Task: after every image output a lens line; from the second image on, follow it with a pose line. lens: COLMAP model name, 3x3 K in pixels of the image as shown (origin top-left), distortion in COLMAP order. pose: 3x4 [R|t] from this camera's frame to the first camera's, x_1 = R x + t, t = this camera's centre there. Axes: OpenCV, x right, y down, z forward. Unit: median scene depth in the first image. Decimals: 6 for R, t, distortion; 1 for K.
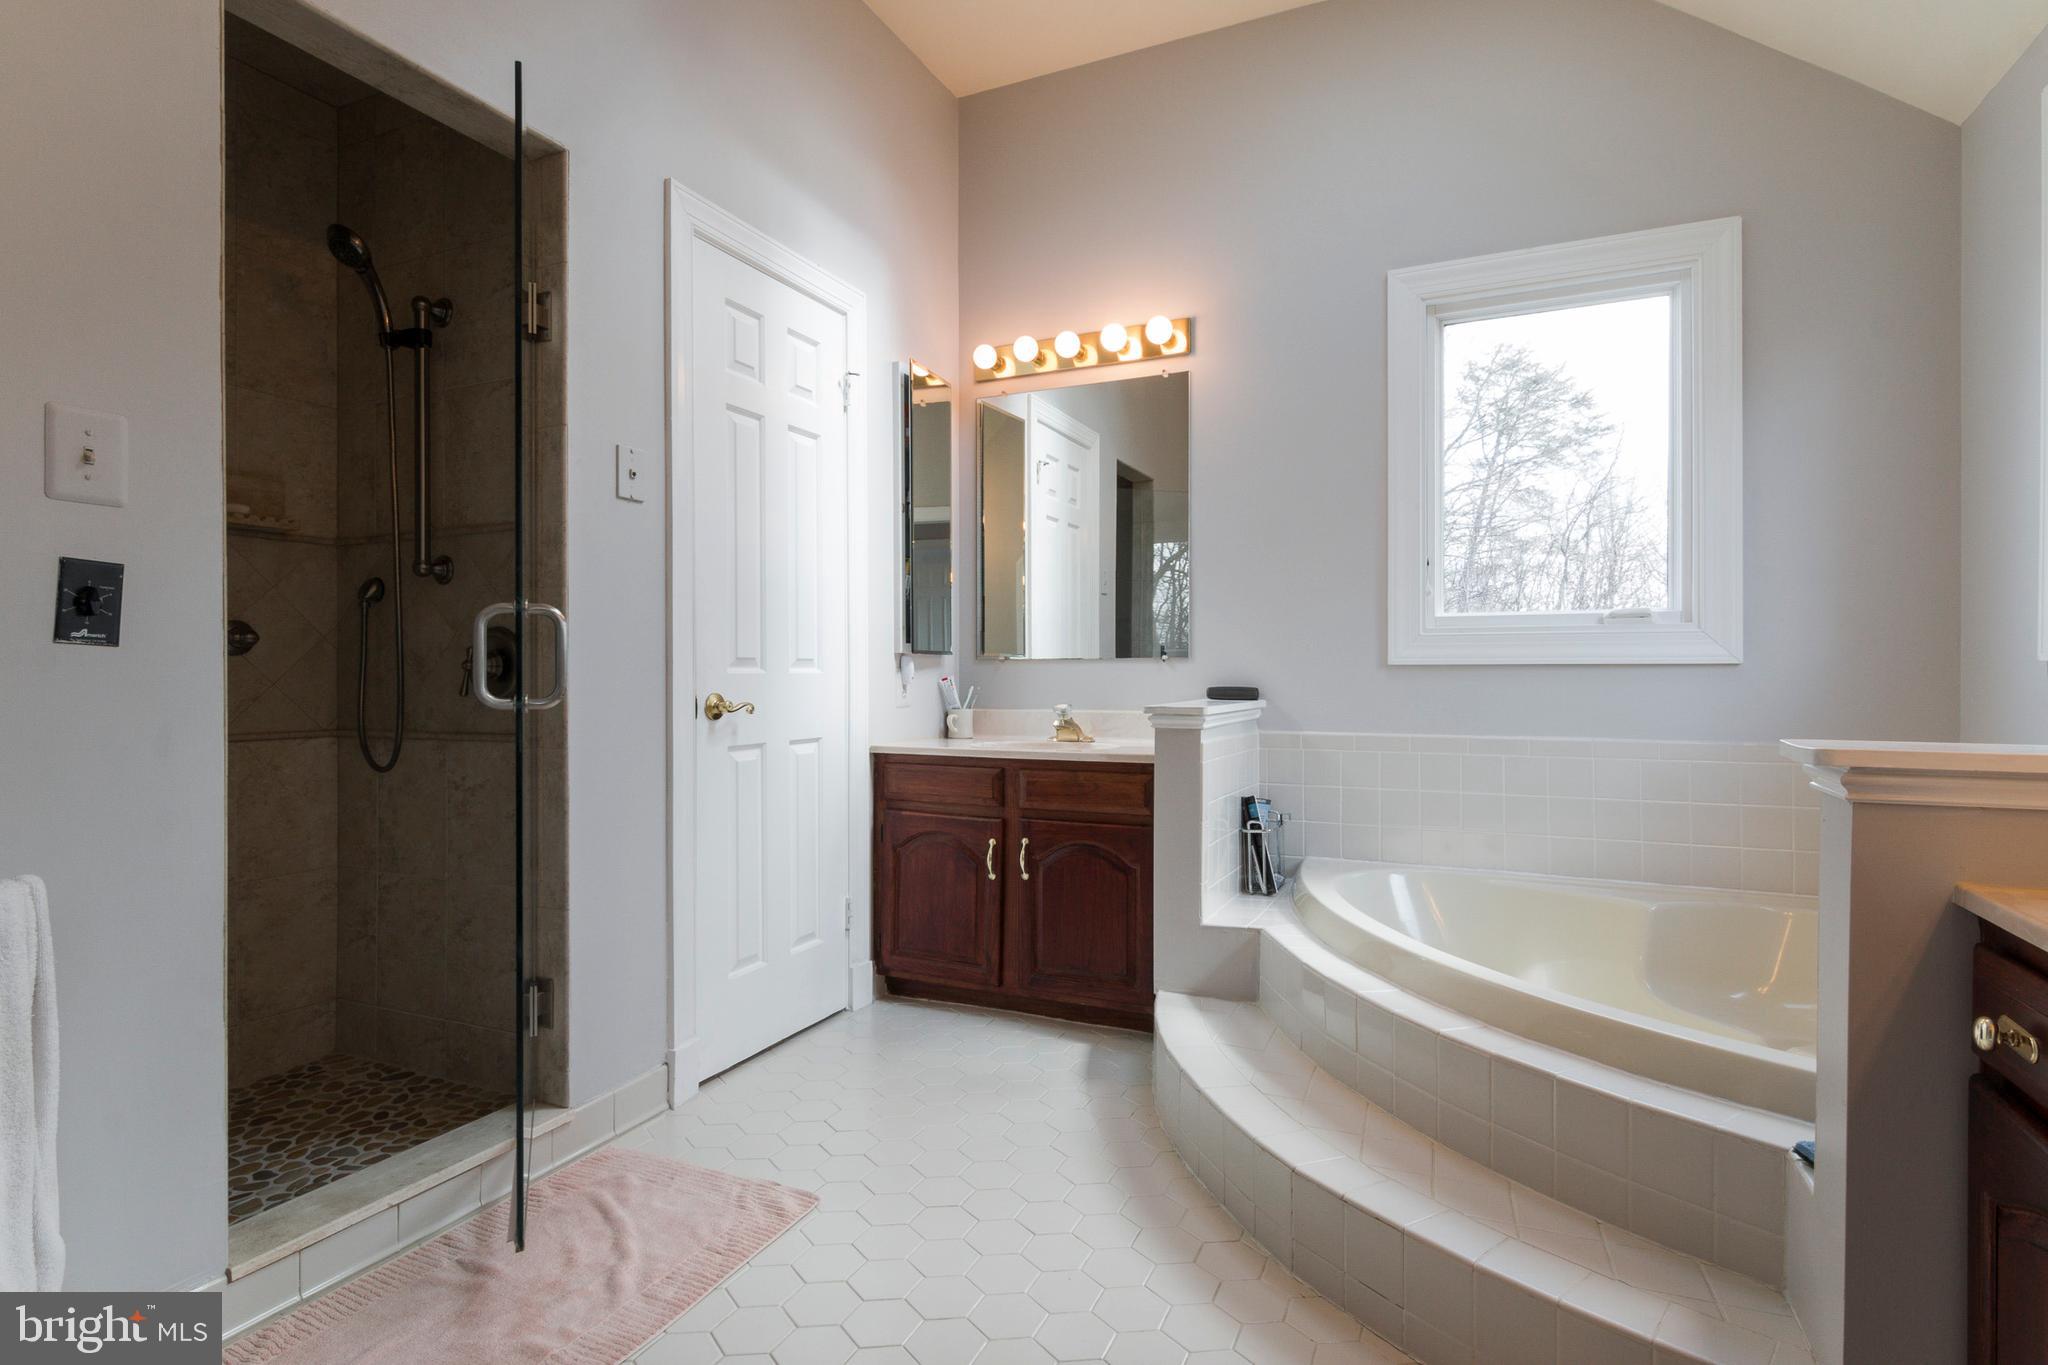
lens RADIAL K [[1018.1, 0, 1011.7], [0, 1018.1, 673.1], [0, 0, 1]] dist [0.022592, -0.015766]
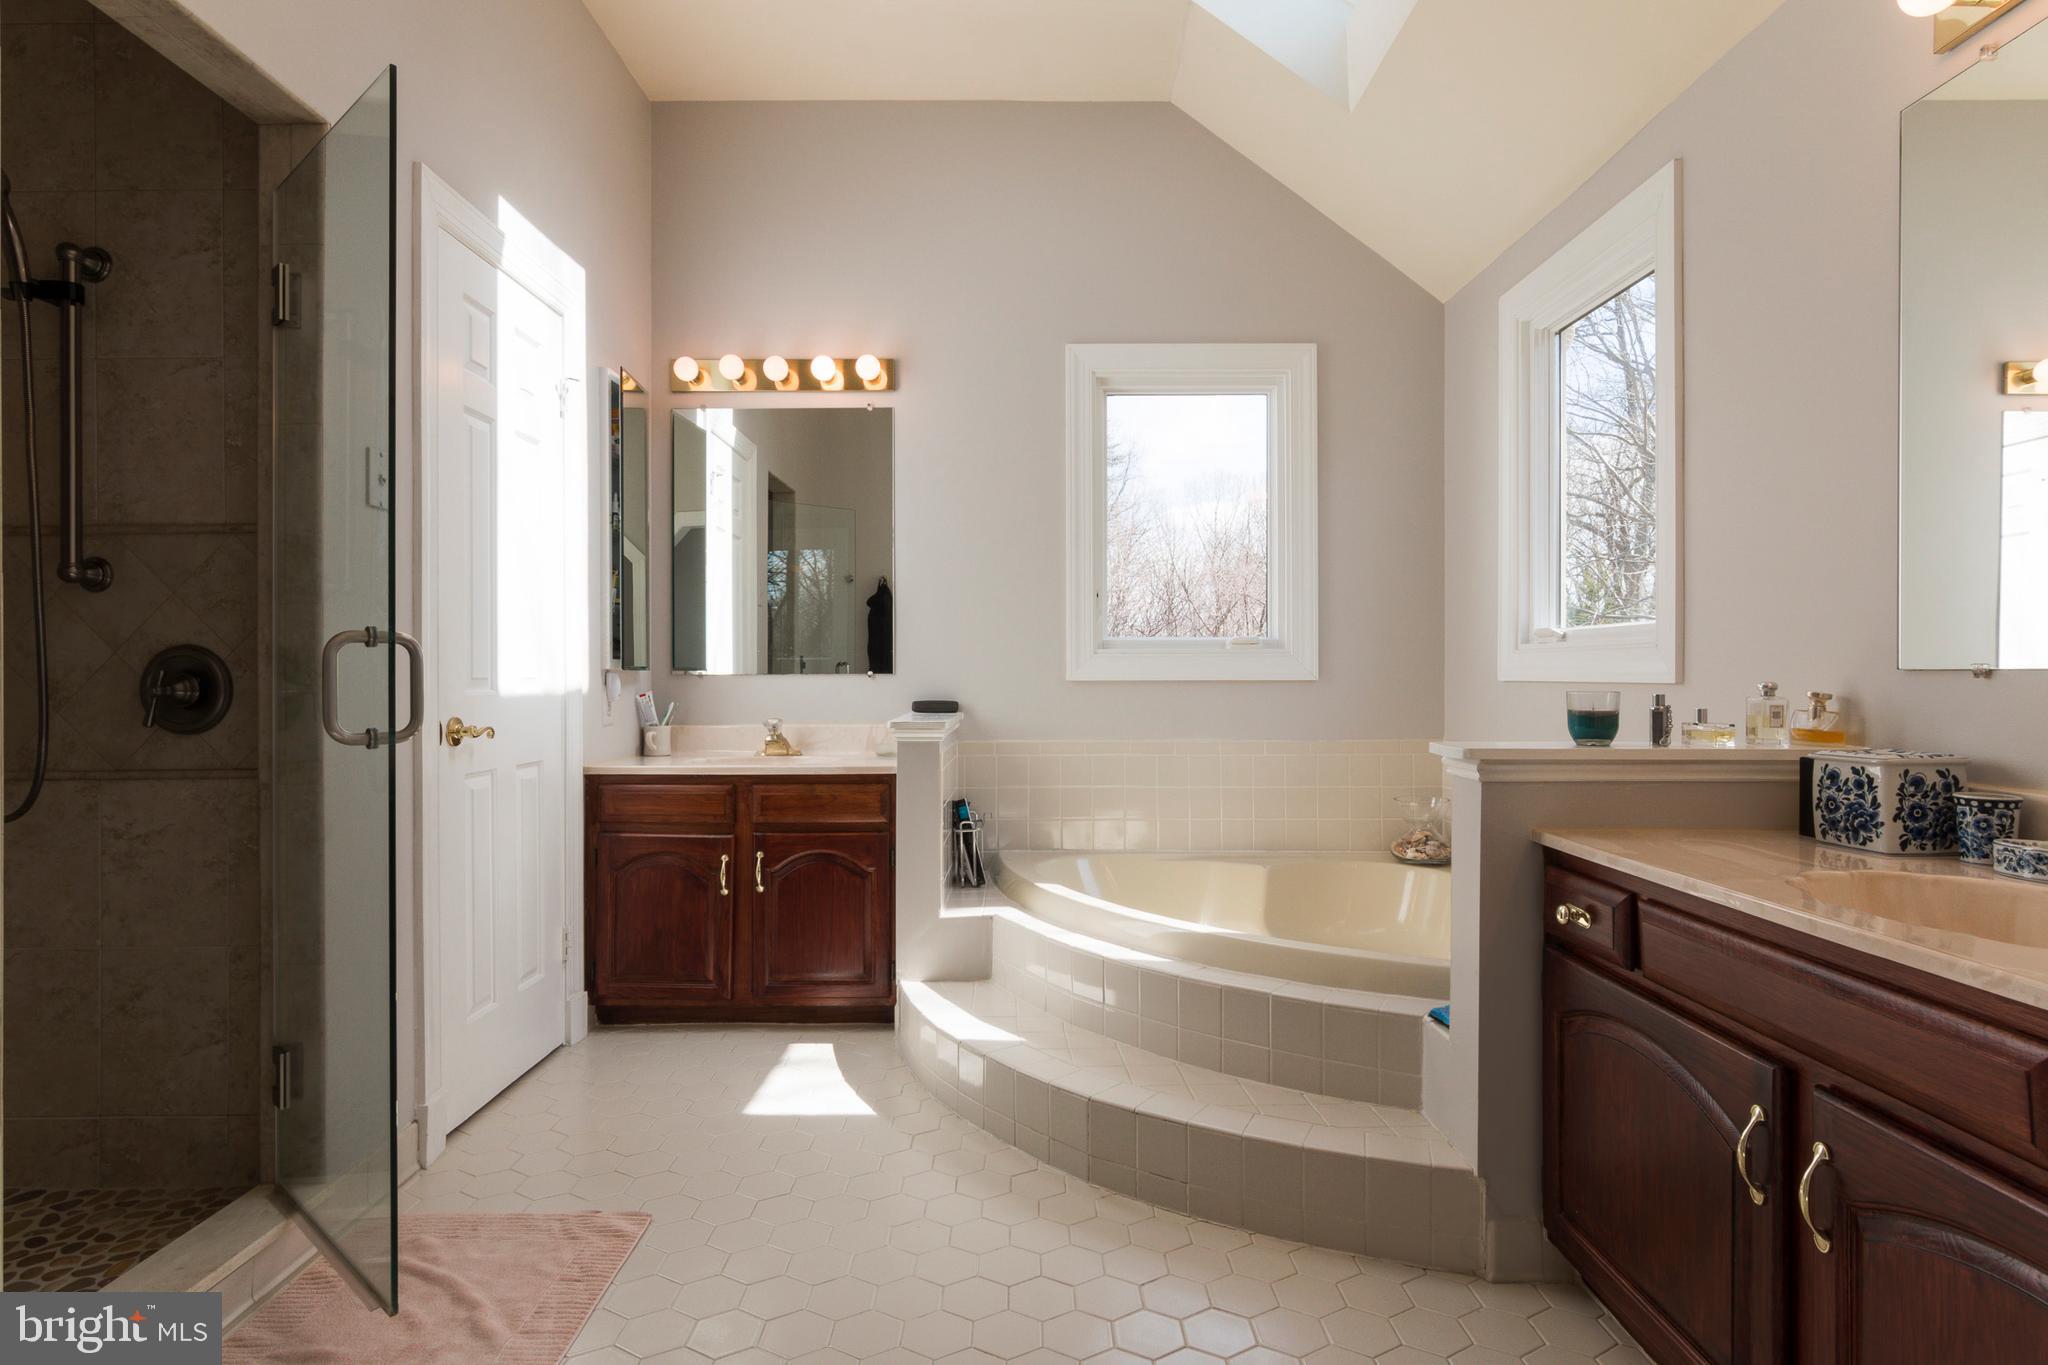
lens RADIAL K [[1046.0, 0, 1011.5], [0, 1046.0, 674.9], [0, 0, 1]] dist [-0.002027, 0.001427]
pose [[0.910238, -0.001316, 0.414084, -0.190505], [0.001865, 0.999998, -0.000922, -0.014535], [-0.414082, 0.001612, 0.910238, -0.063238]]
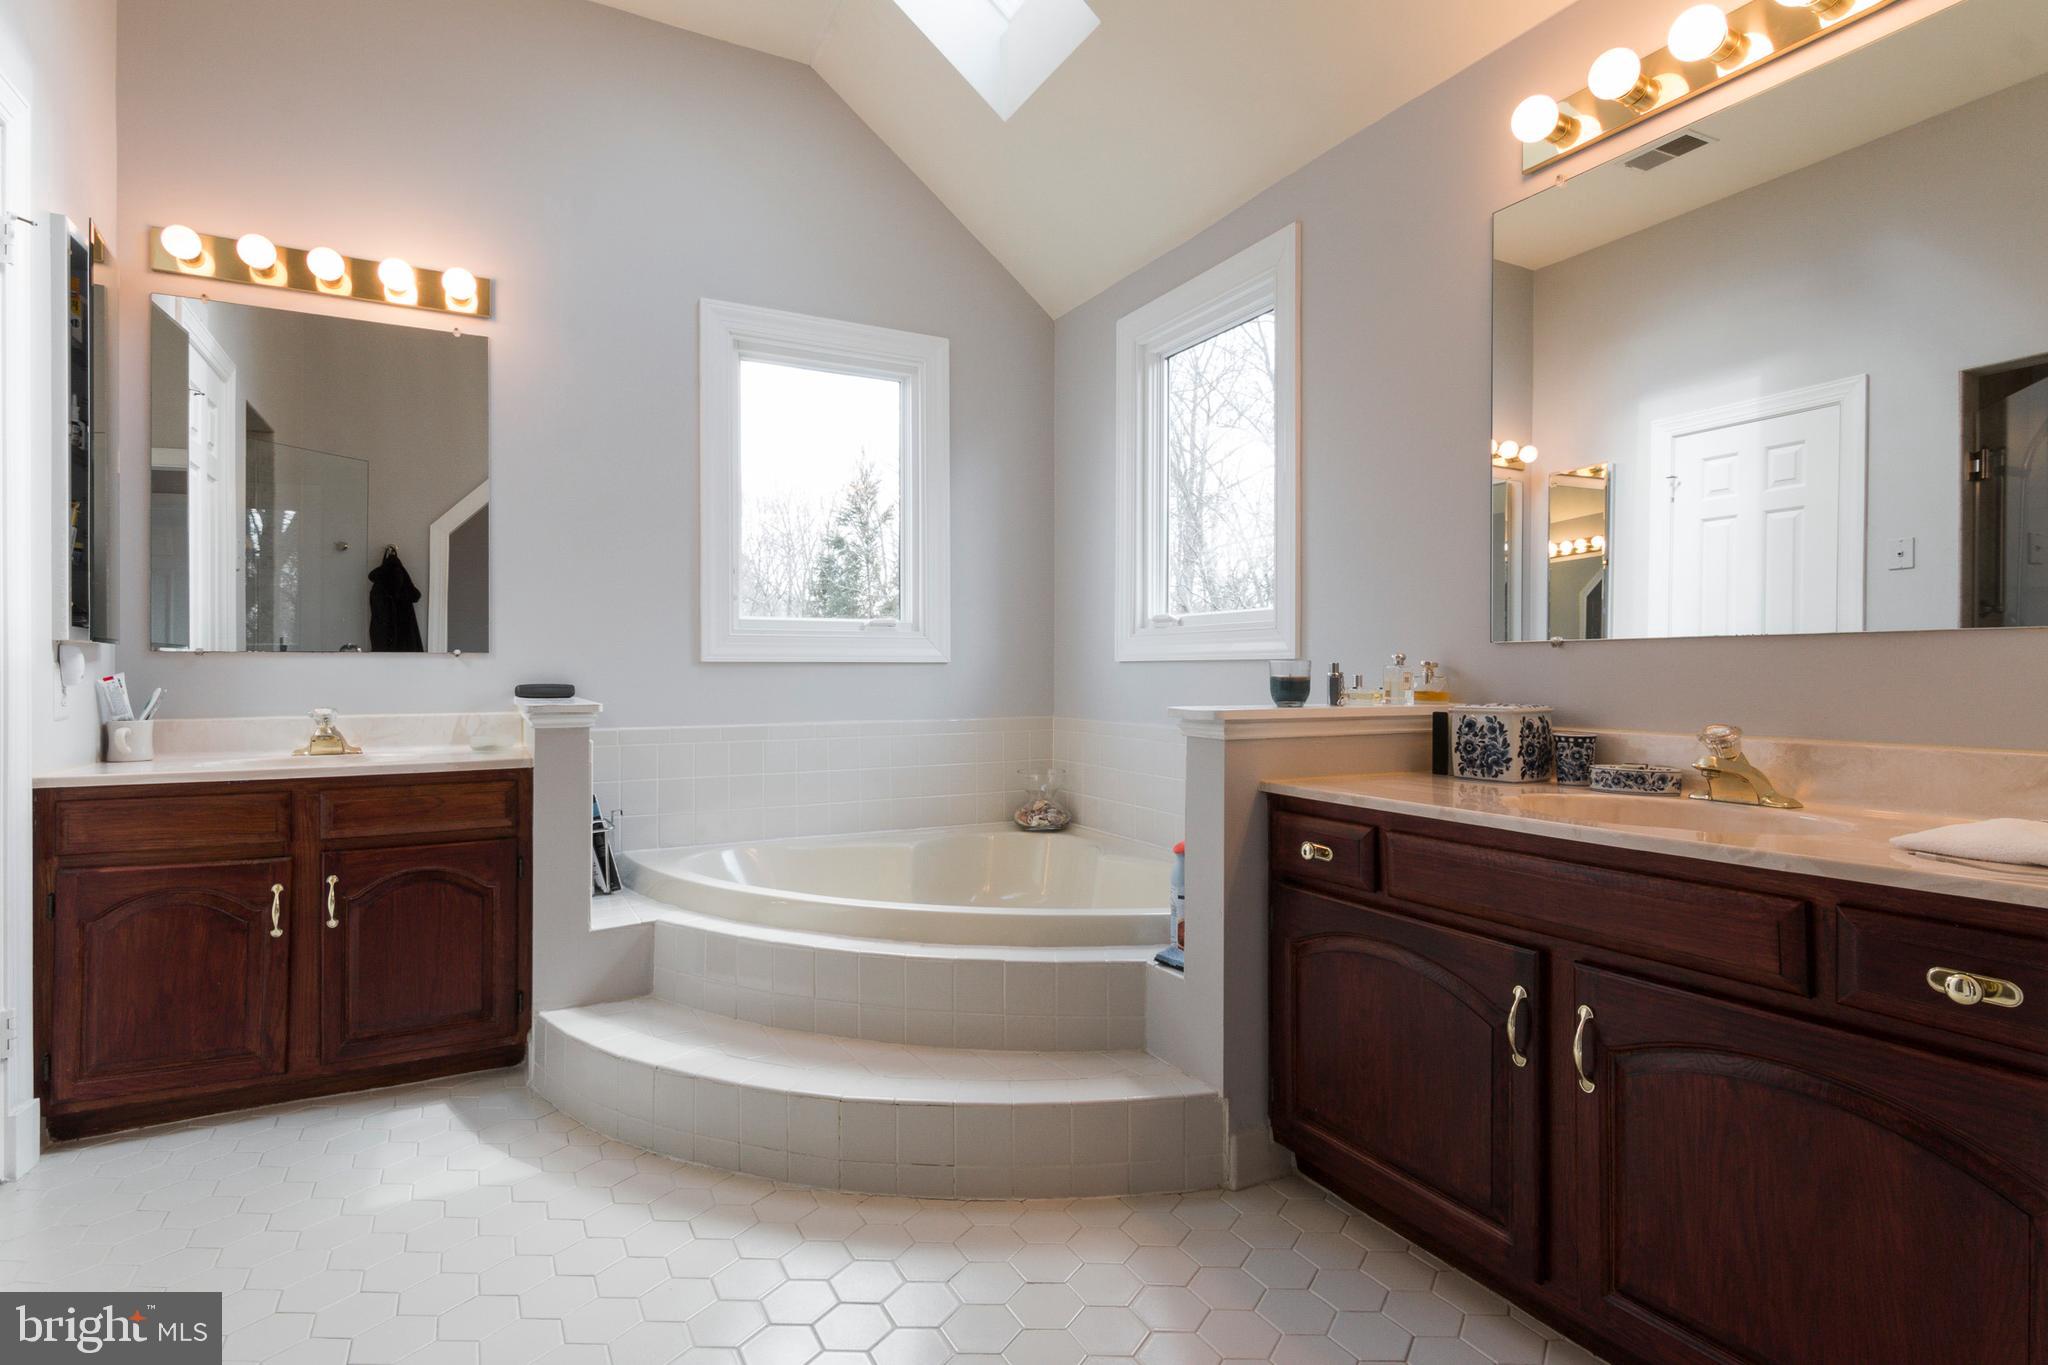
lens RADIAL K [[1018.1, 0, 1011.7], [0, 1018.1, 673.1], [0, 0, 1]] dist [0.022592, -0.015766]
pose [[0.610785, -0.002238, 0.791794, -0.296044], [0.002487, 0.999996, 0.000908, 0.003286], [-0.791793, 0.001415, 0.610788, 0.084449]]
